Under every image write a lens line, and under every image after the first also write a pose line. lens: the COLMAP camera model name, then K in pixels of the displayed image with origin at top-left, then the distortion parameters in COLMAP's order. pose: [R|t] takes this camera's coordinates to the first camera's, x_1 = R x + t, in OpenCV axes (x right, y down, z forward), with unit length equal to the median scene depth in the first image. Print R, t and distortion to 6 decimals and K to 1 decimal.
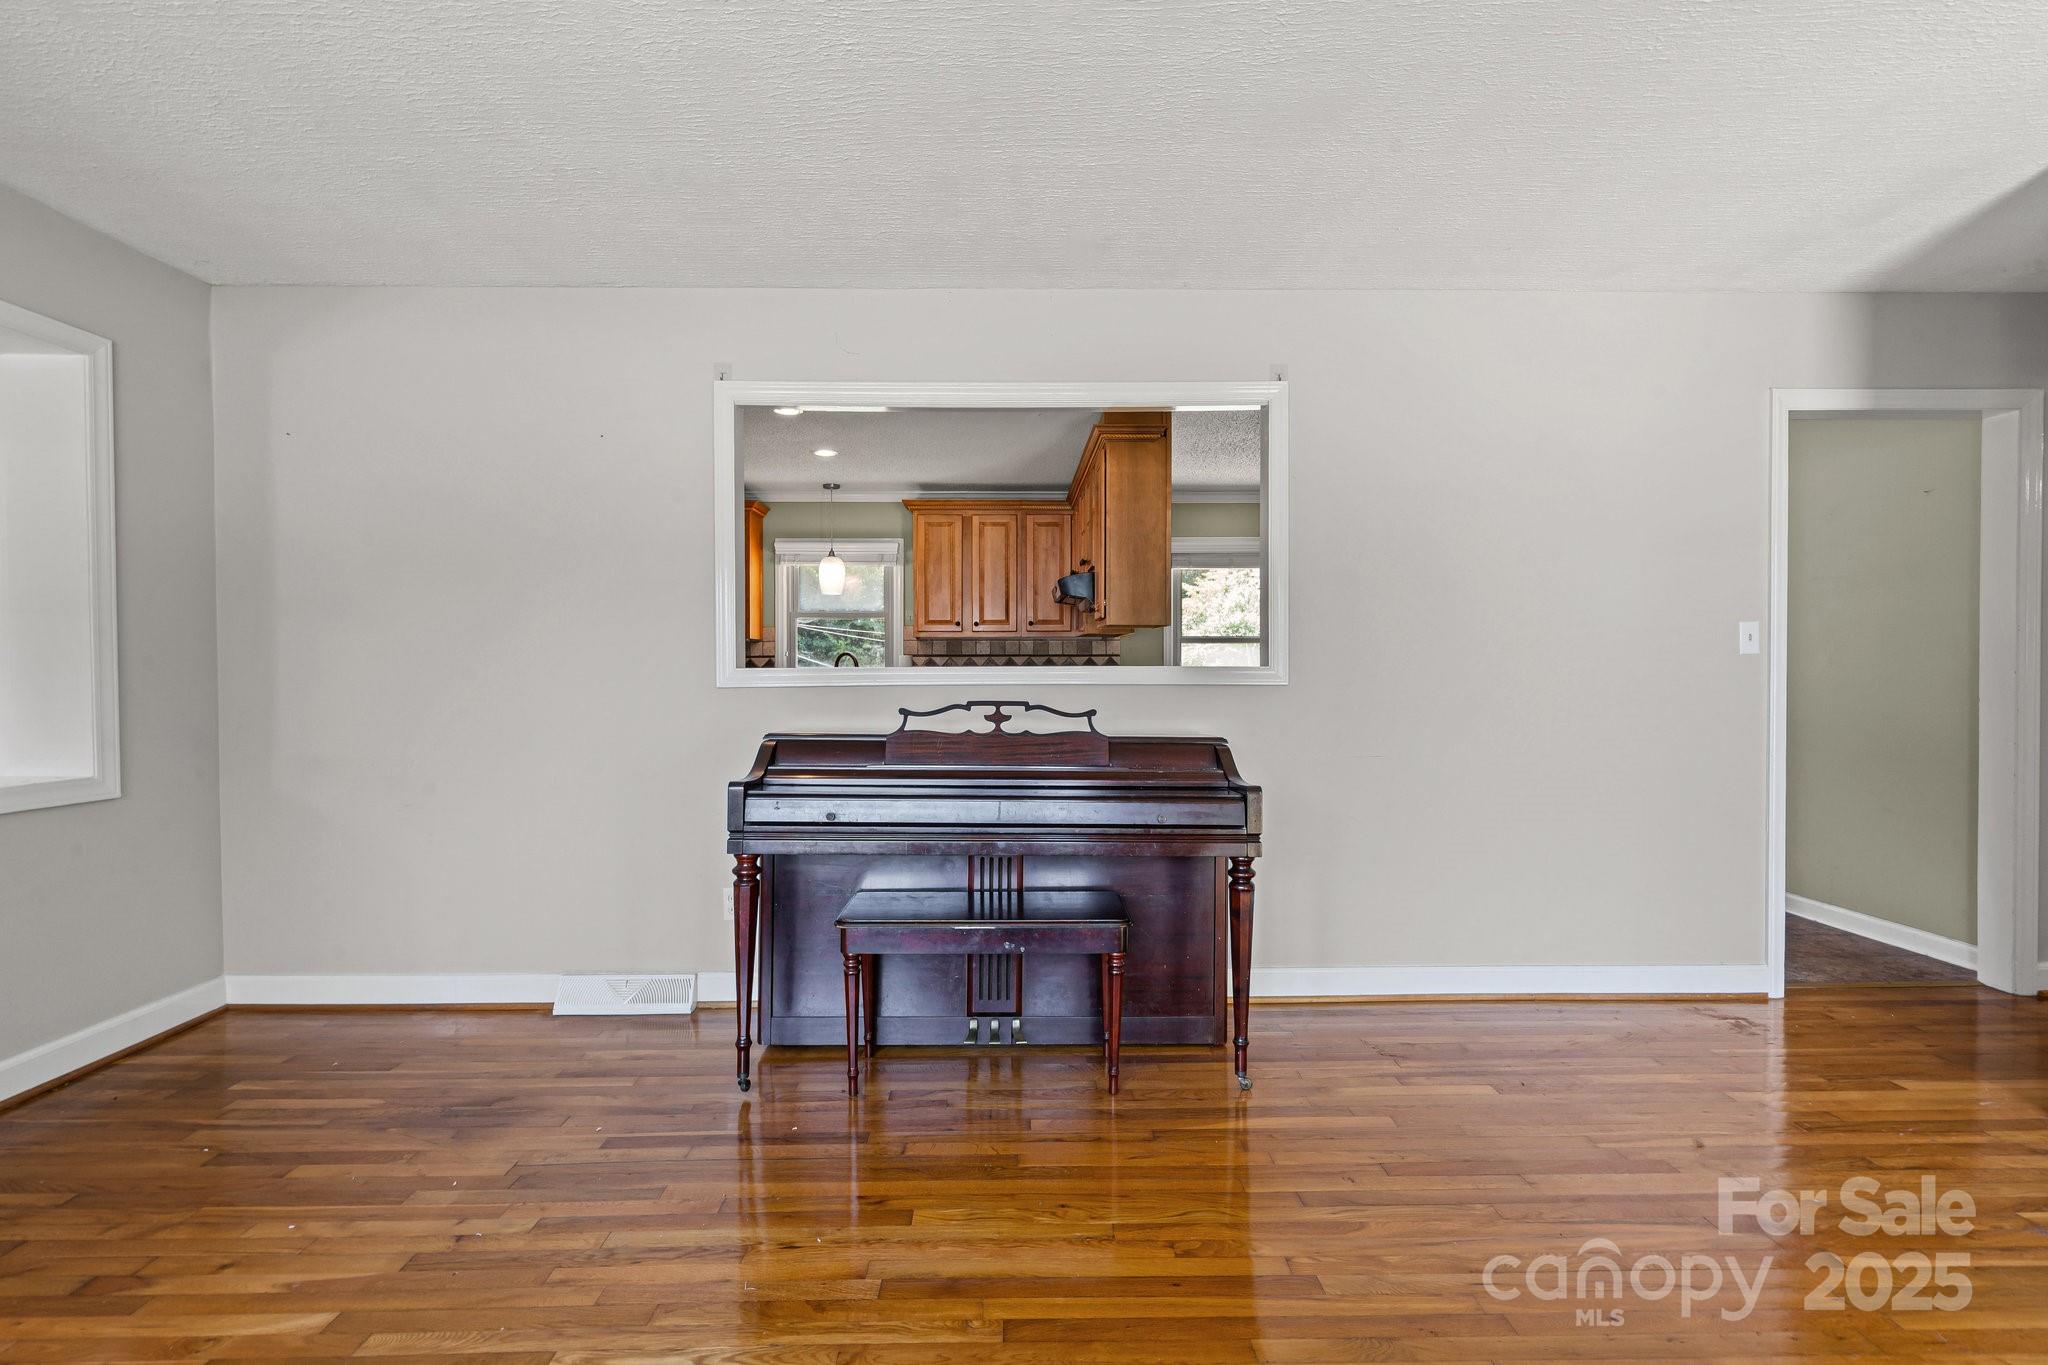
lens RADIAL K [[961.6, 0, 1022.0], [0, 961.6, 679.7], [0, 0, 1]] dist [-0.003599, 0.002825]
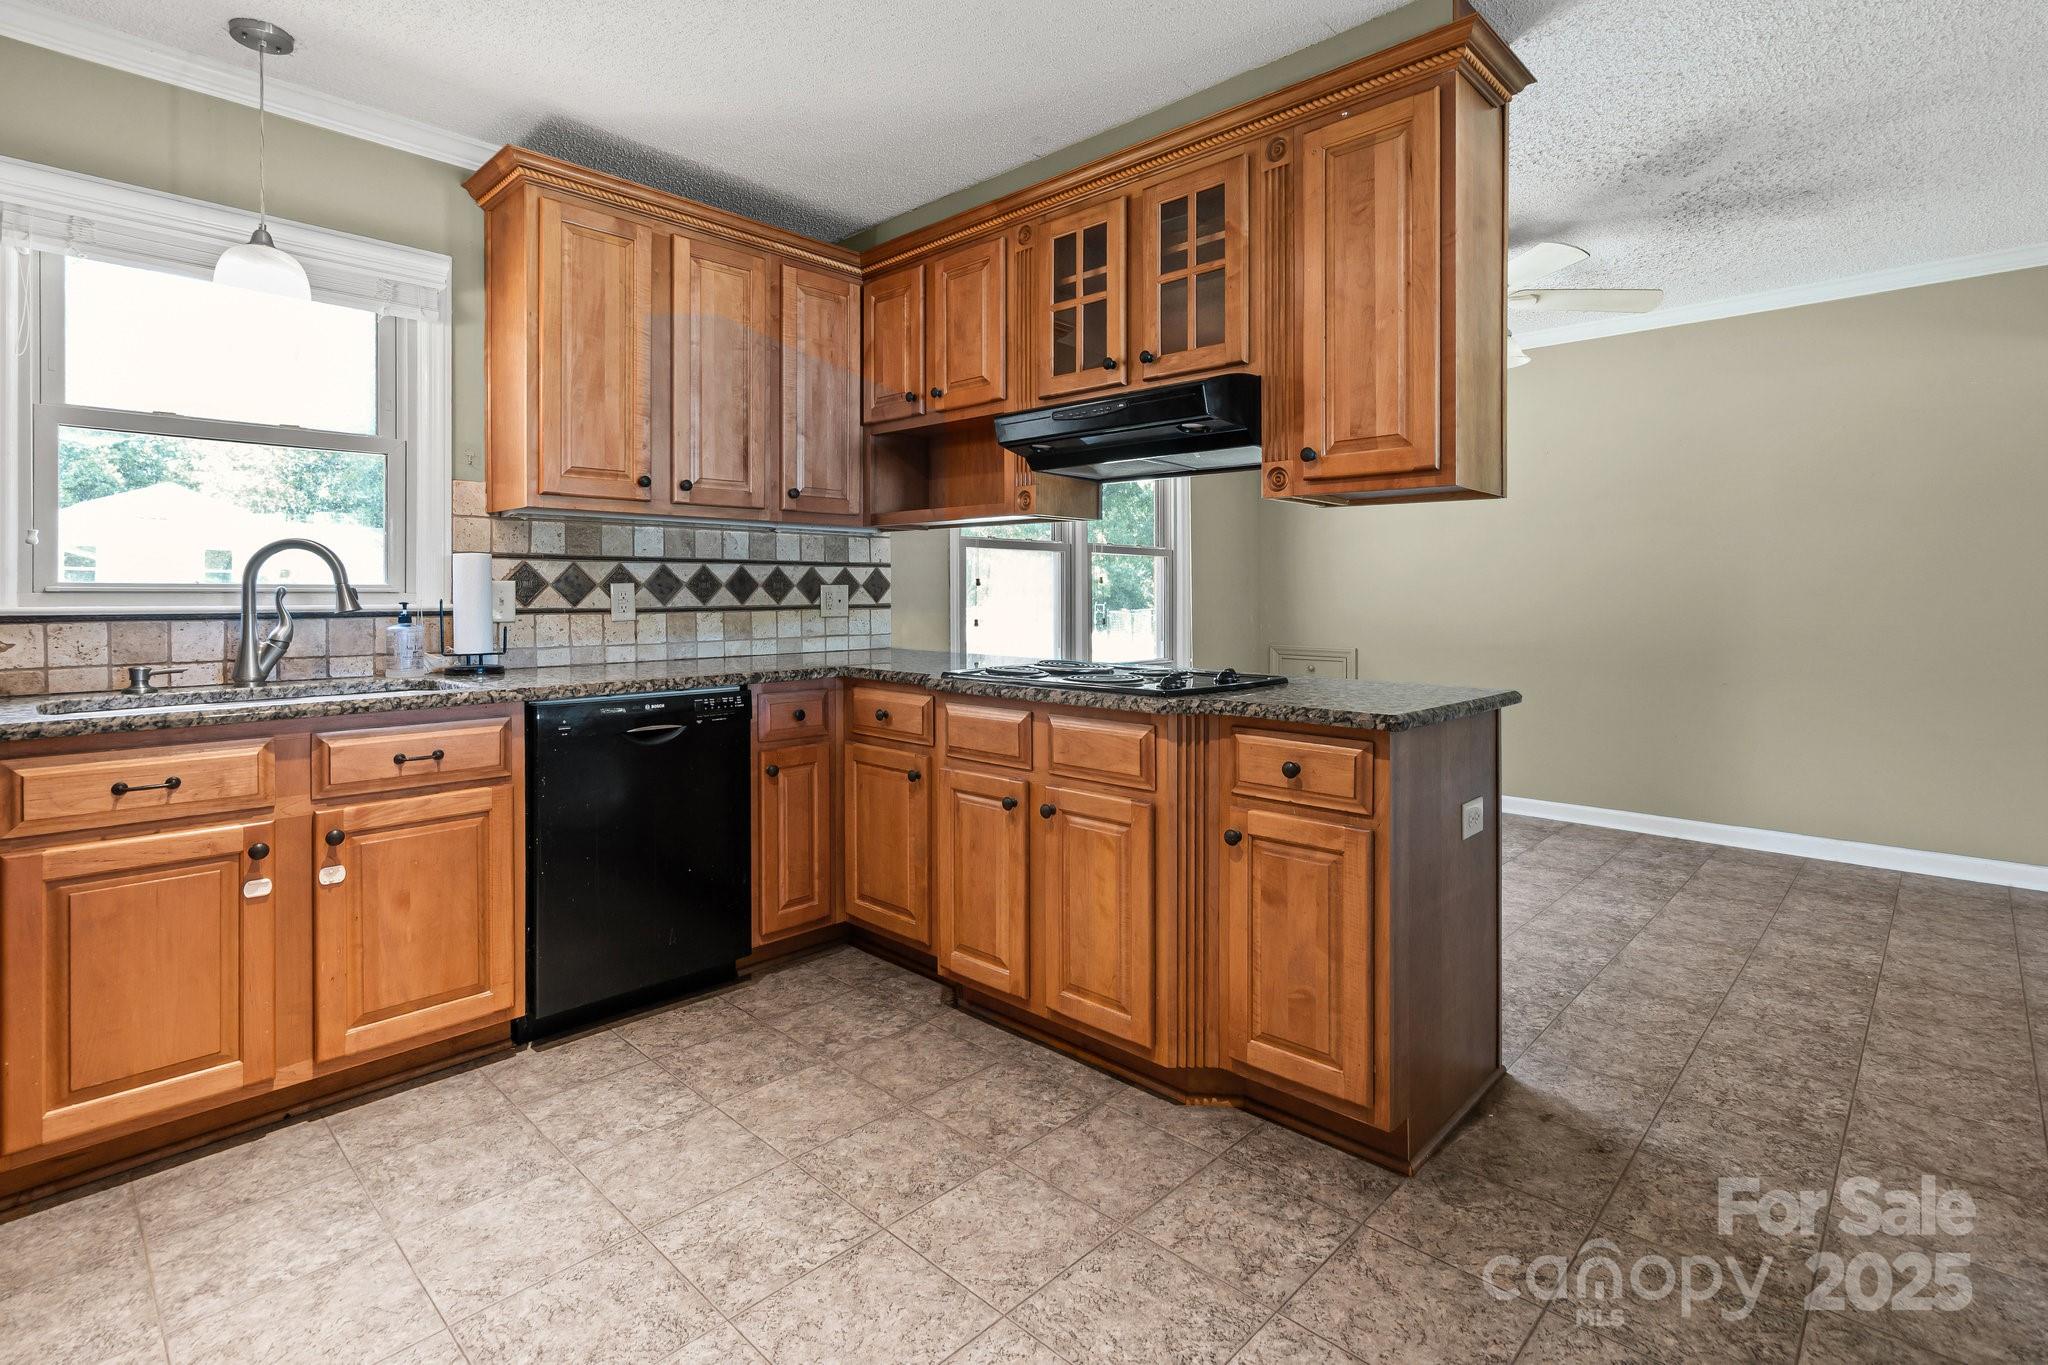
lens RADIAL K [[961.6, 0, 1076.8], [0, 961.6, 589.9], [0, 0, 1]] dist [-0.003599, 0.002825]
pose [[0.682499, 0.002070, 0.730884, -0.522947], [0.008251, 0.999910, -0.010536, -0.007866], [-0.730840, 0.013221, 0.682421, 1.198634]]
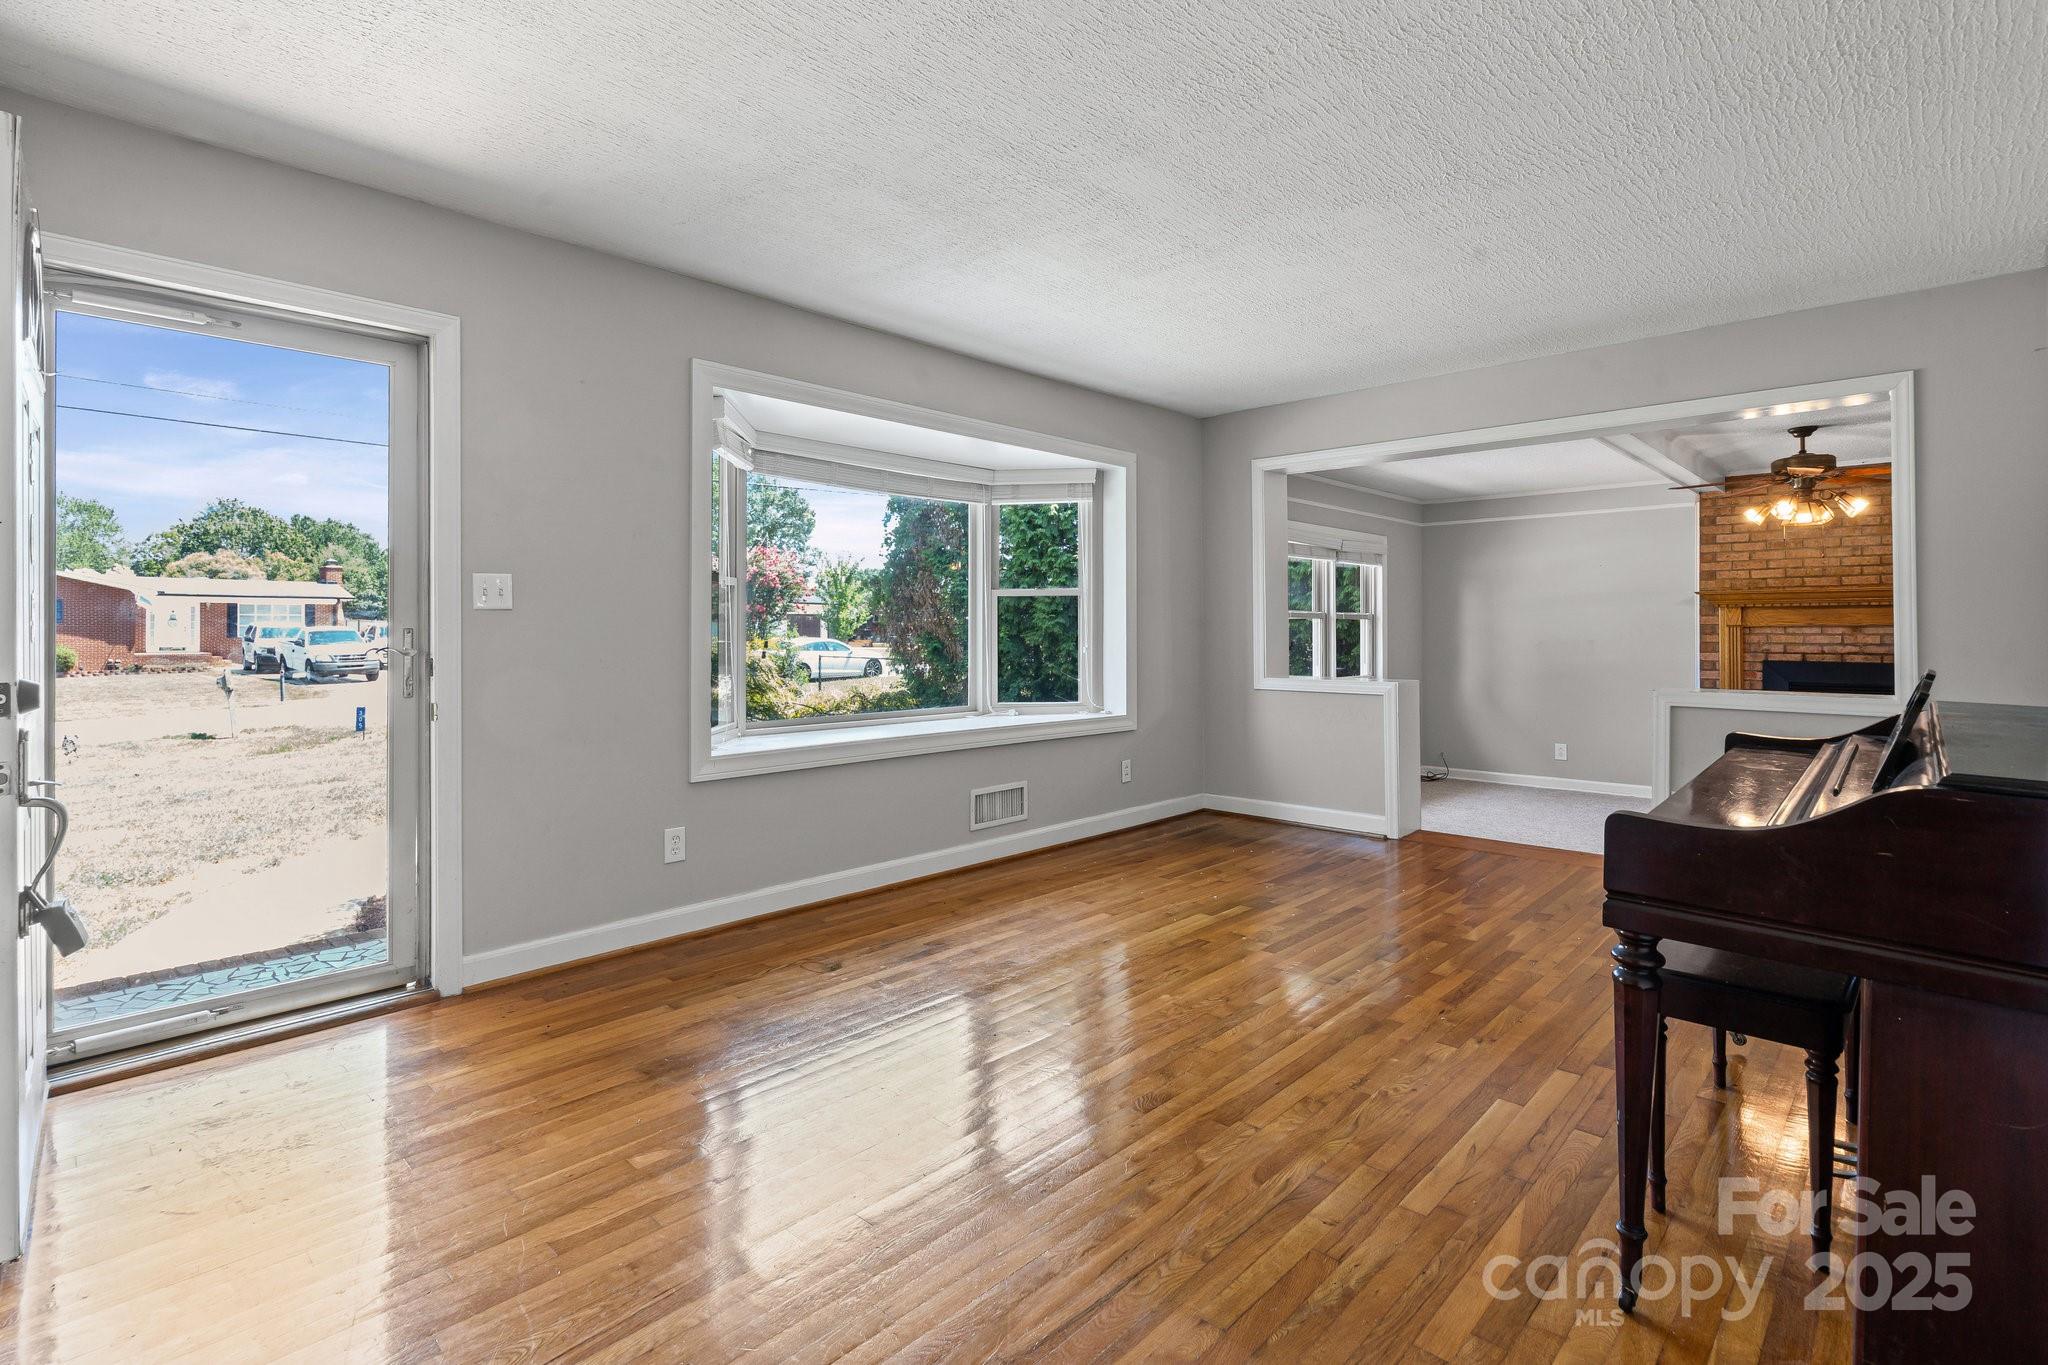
lens RADIAL K [[961.6, 0, 1023.1], [0, 961.6, 624.1], [0, 0, 1]] dist [-0.003599, 0.002825]
pose [[-0.699443, 0.003255, -0.714681, 0.755005], [-0.001762, 0.999979, 0.006279, -0.010825], [0.714686, 0.005651, -0.699423, 0.941155]]
